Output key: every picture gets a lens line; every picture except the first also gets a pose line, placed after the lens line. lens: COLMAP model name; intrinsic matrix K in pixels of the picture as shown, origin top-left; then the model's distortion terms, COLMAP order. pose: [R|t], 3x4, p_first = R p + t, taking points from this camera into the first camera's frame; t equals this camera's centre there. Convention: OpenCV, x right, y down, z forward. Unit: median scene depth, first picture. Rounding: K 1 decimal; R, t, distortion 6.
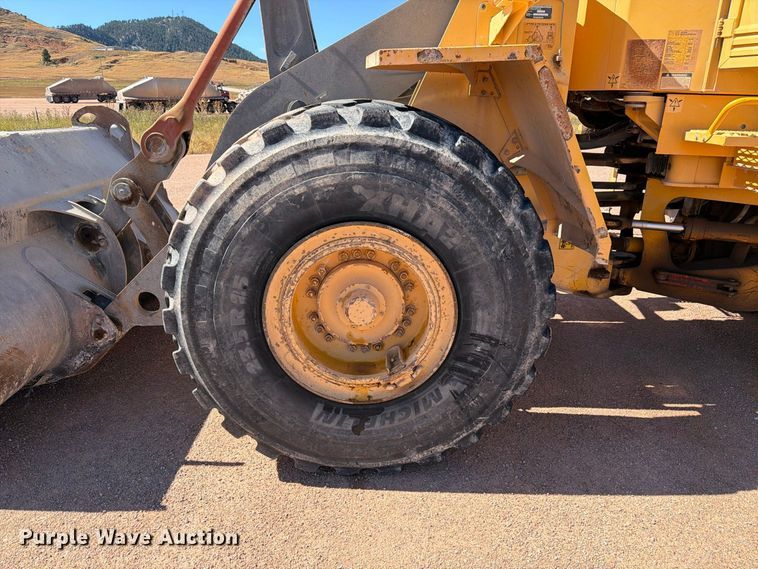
lens RADIAL K [[533.5, 0, 380.5], [0, 533.5, 290.6], [0, 0, 1]] dist [0.064228, -0.080972]
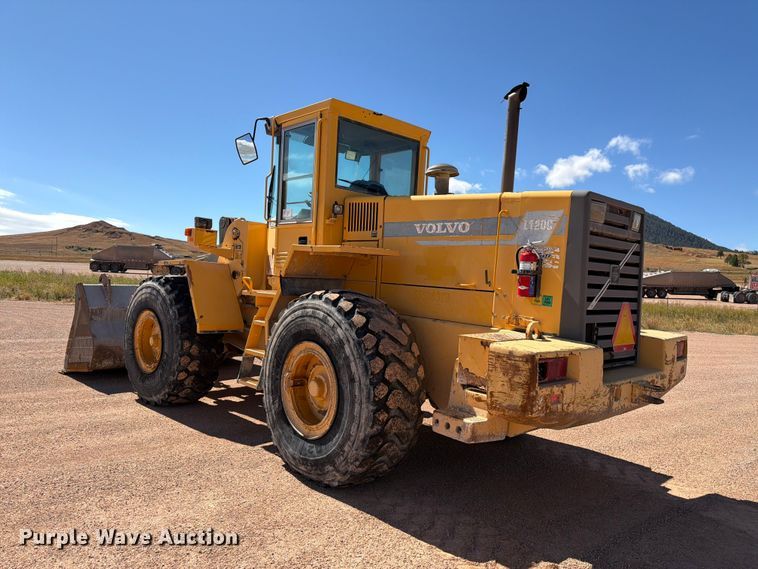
lens RADIAL K [[529.7, 0, 378.6], [0, 529.7, 286.9], [0, 0, 1]] dist [0.094472, -0.131841]
pose [[0.731000, 0.035374, -0.681460, 2.825872], [-0.255292, 0.940310, -0.225041, 0.108317], [0.632823, 0.338476, 0.696397, -0.385000]]
